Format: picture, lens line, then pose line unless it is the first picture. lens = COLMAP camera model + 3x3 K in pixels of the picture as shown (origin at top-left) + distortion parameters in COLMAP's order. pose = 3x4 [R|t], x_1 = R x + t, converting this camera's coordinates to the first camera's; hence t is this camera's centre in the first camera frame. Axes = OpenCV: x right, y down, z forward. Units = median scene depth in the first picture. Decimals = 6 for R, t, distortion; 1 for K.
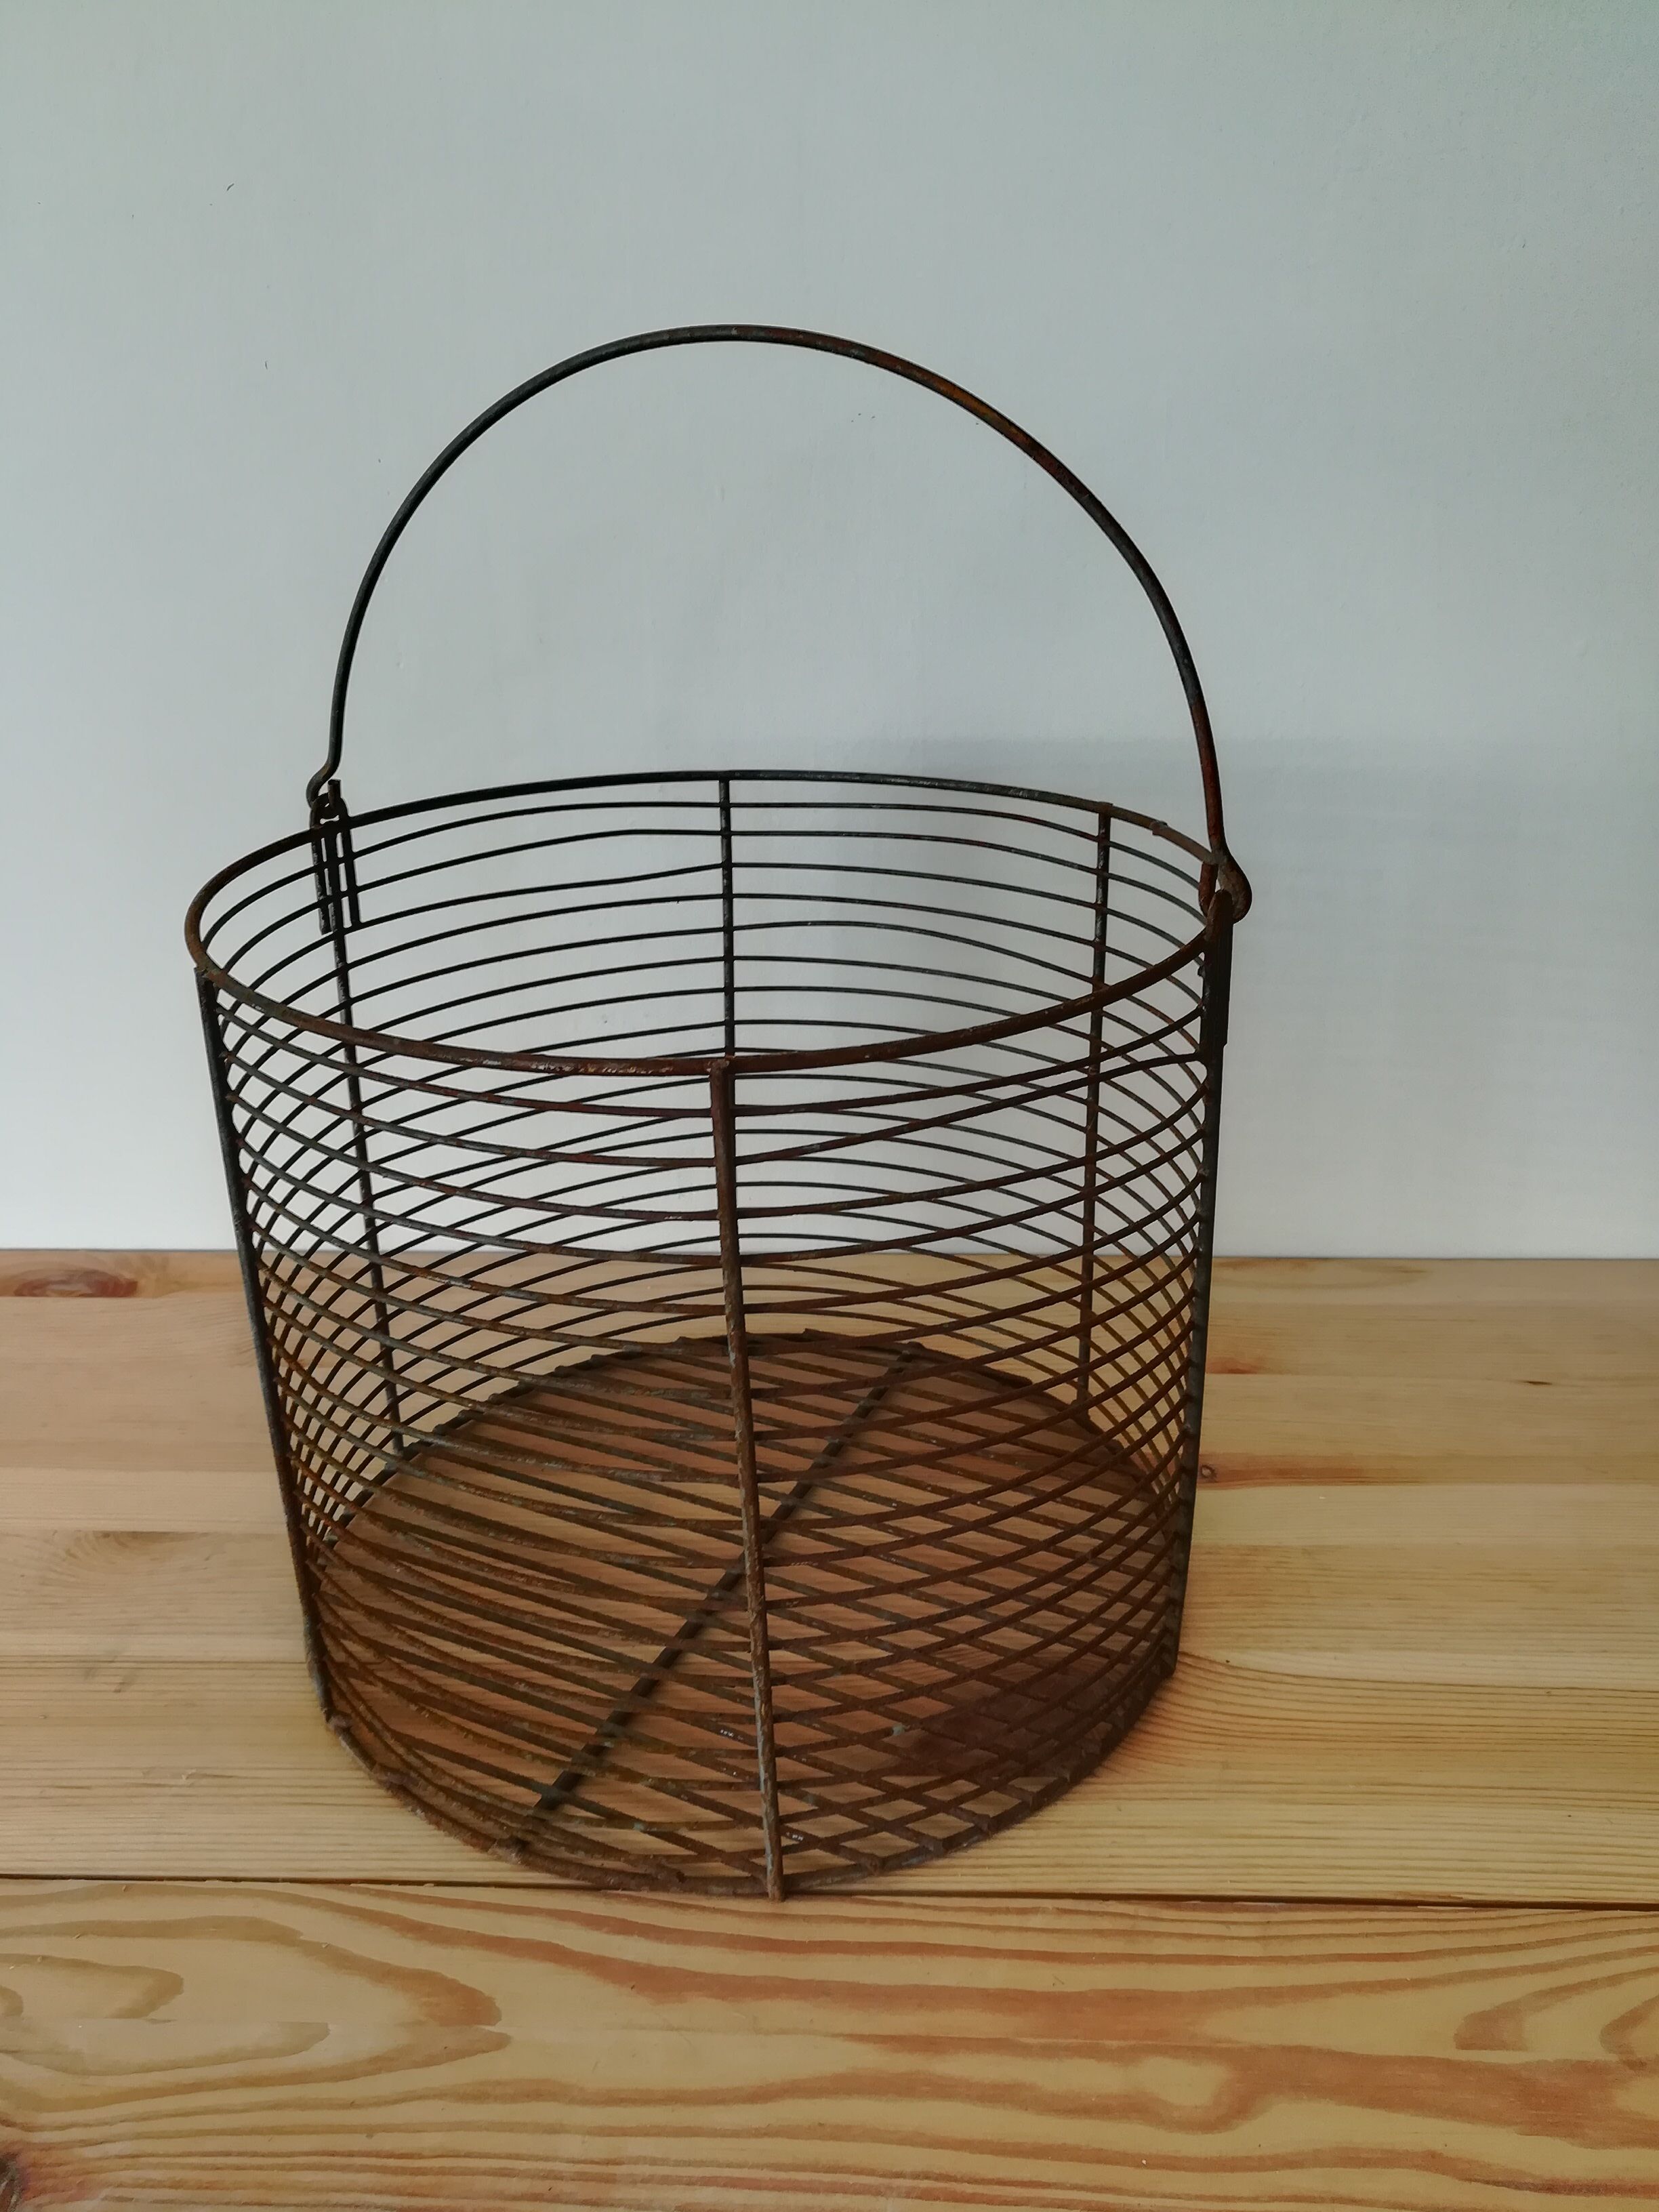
lens RADIAL K [[1695.4, 0, 801.1], [0, 1695.4, 1111.4], [0, 0, 1]] dist [-0.012868, -0.006930]
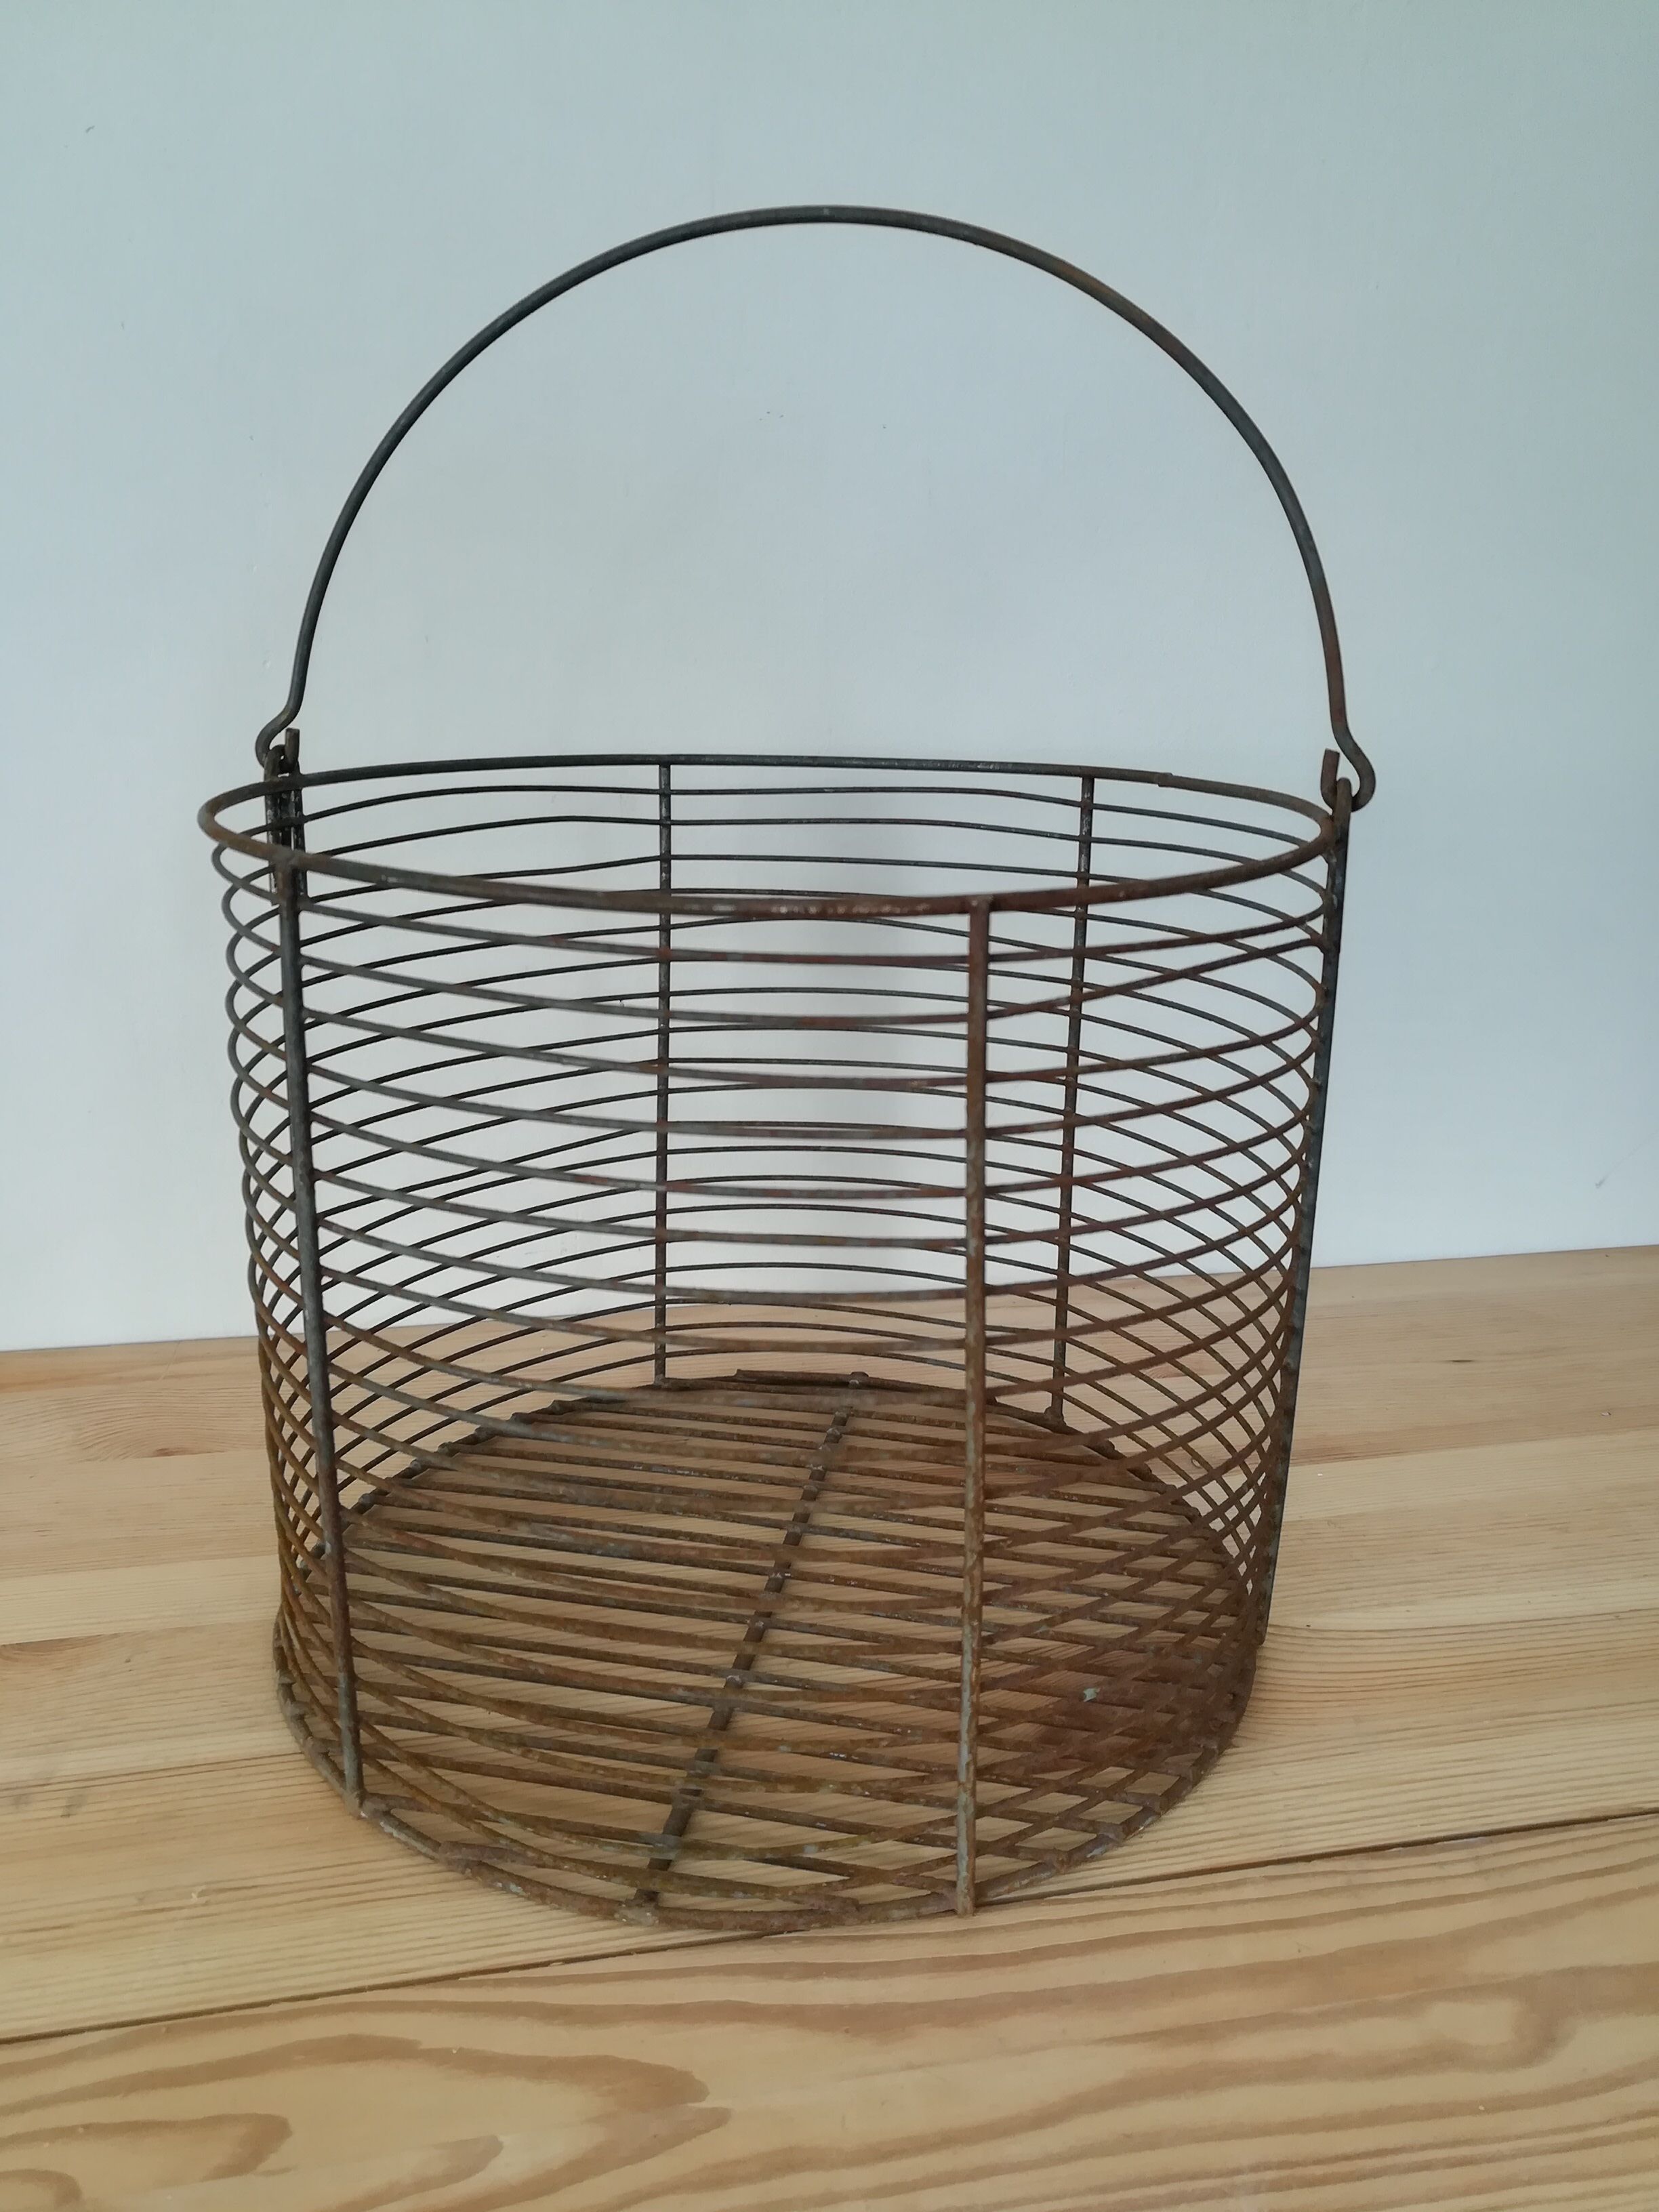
lens RADIAL K [[1712.3, 0, 794.9], [0, 1712.3, 1103.6], [0, 0, 1]] dist [-0.004584, -0.007045]
pose [[0.973134, -0.040399, 0.226670, -0.277083], [0.064158, 0.993072, -0.098445, 0.126507], [-0.221122, 0.110342, 0.968984, 0.110408]]
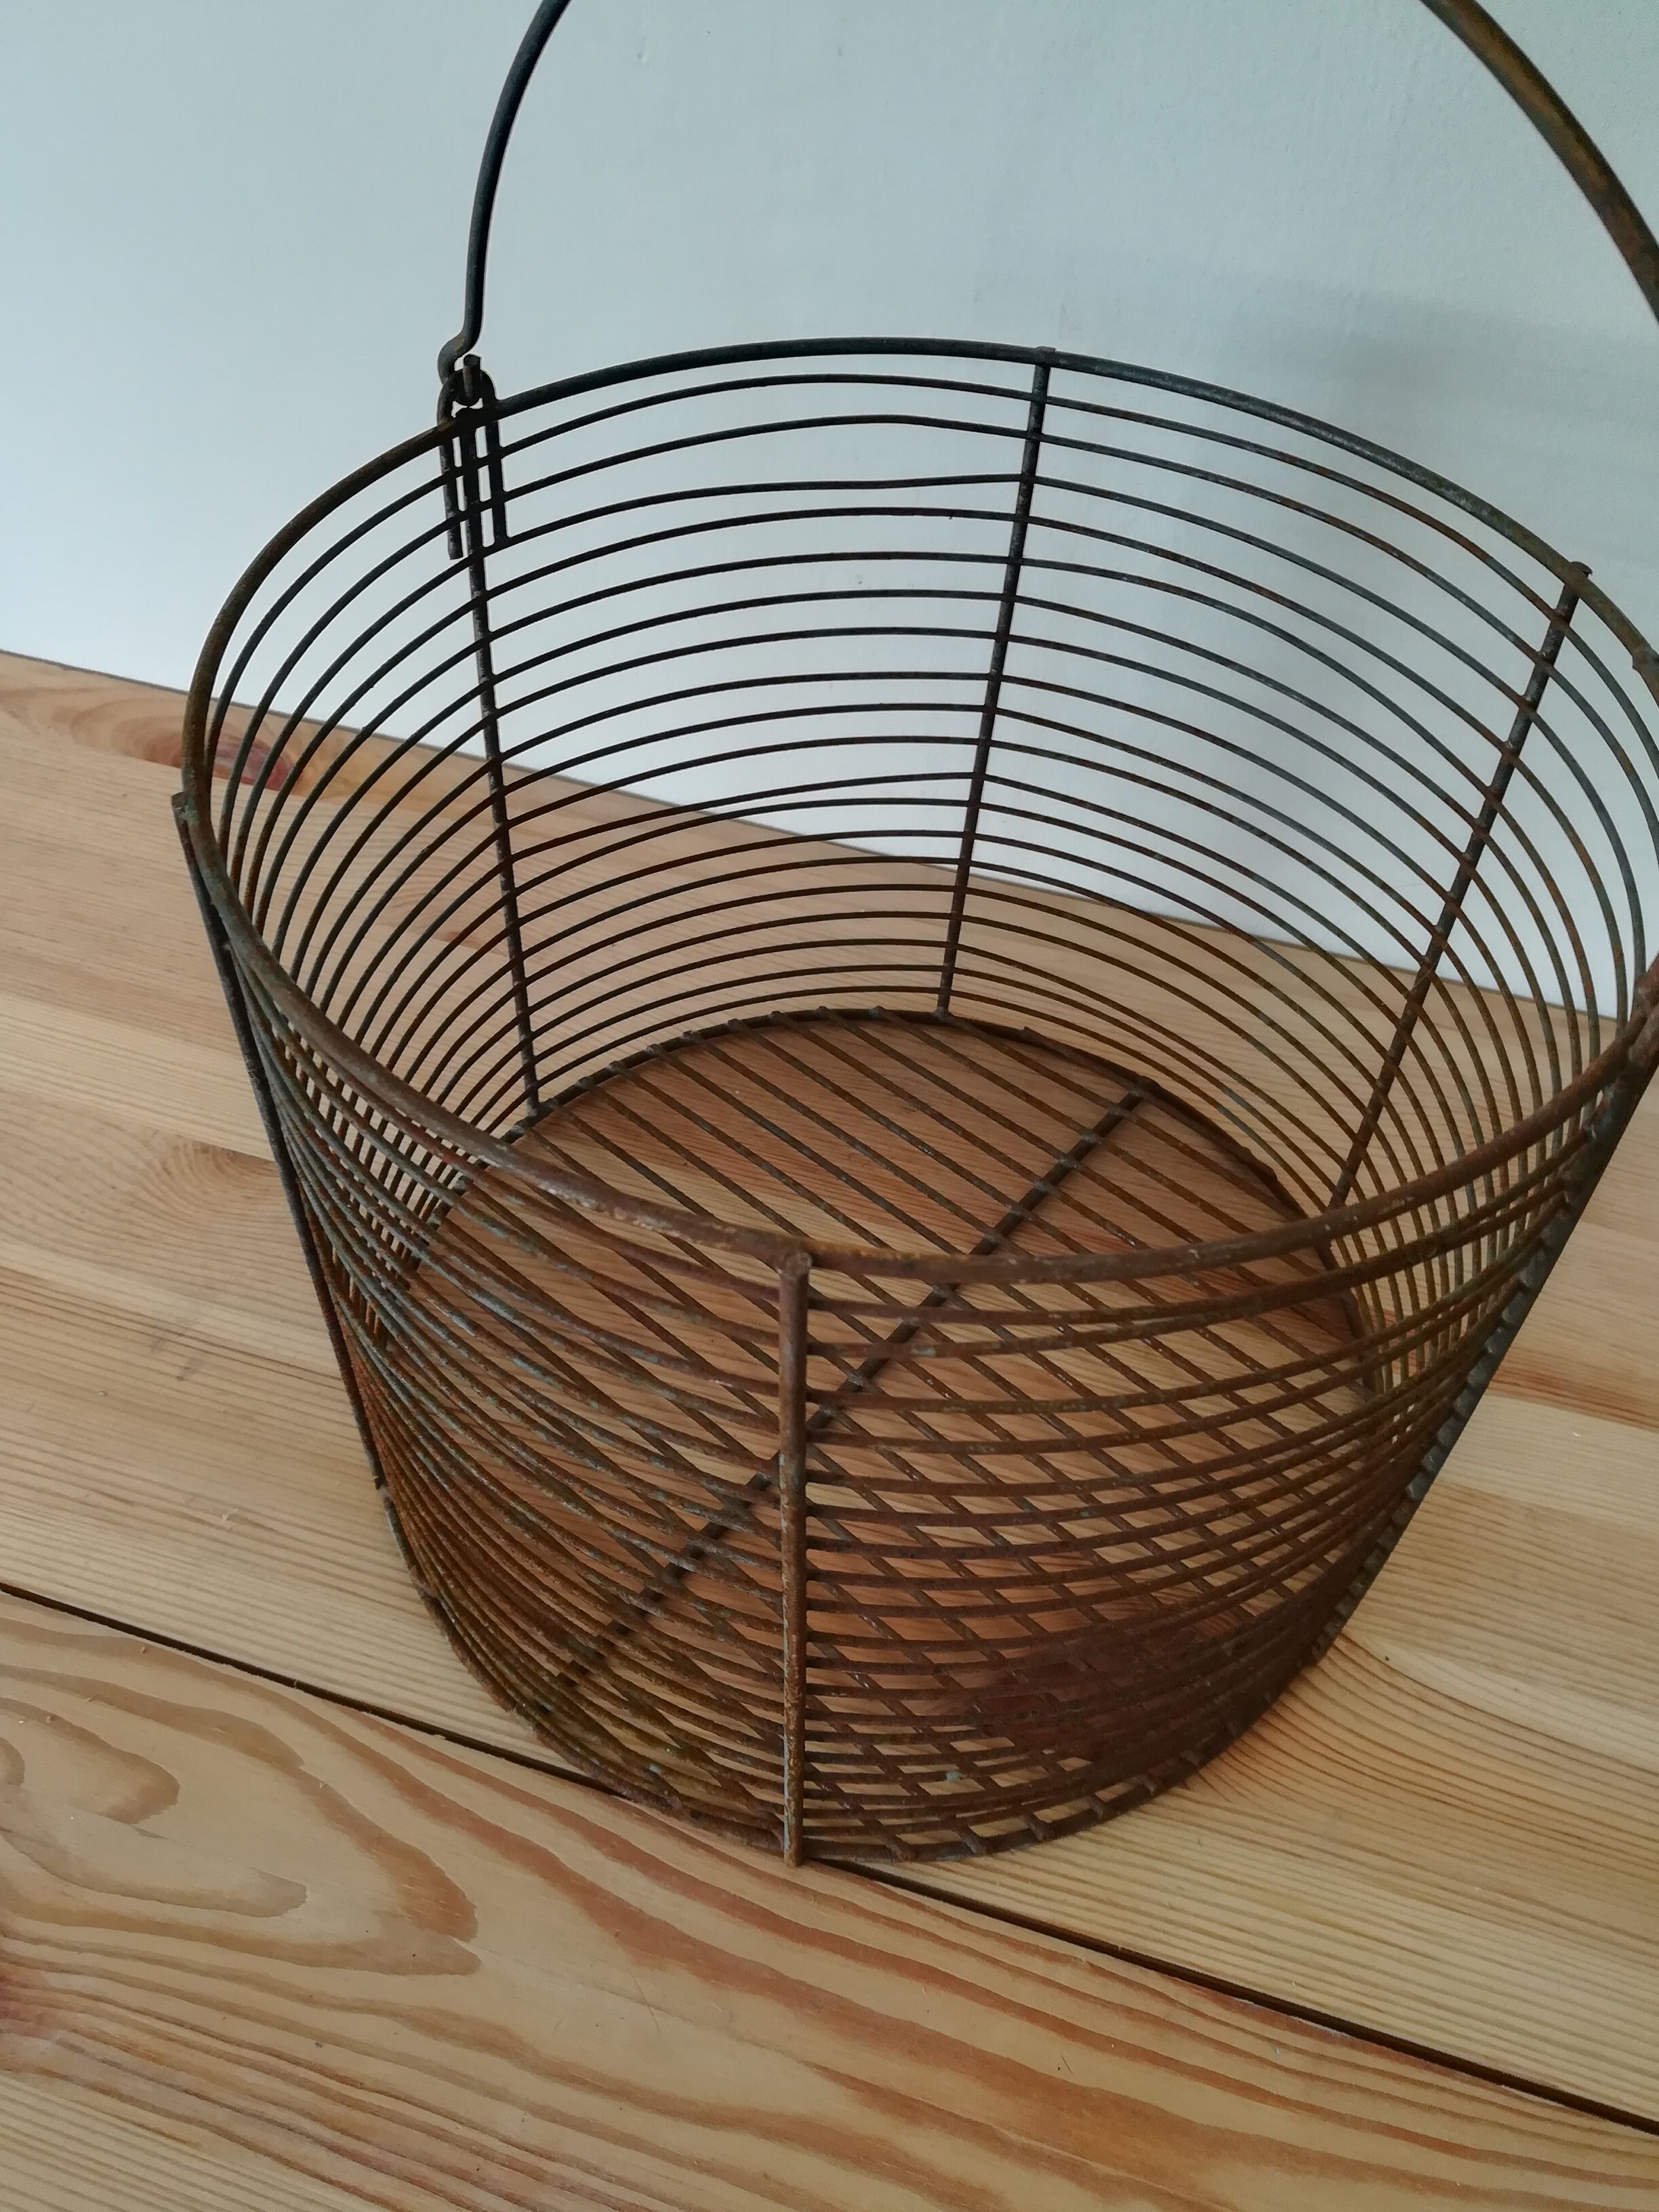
lens RADIAL K [[1748.4, 0, 790.3], [0, 1748.4, 1100.0], [0, 0, 1]] dist [-0.068121, 0.084885]
pose [[0.967504, 0.216929, -0.129915, 0.016457], [-0.145279, 0.897423, 0.416565, -0.285824], [0.206954, -0.384155, 0.899775, 0.307933]]
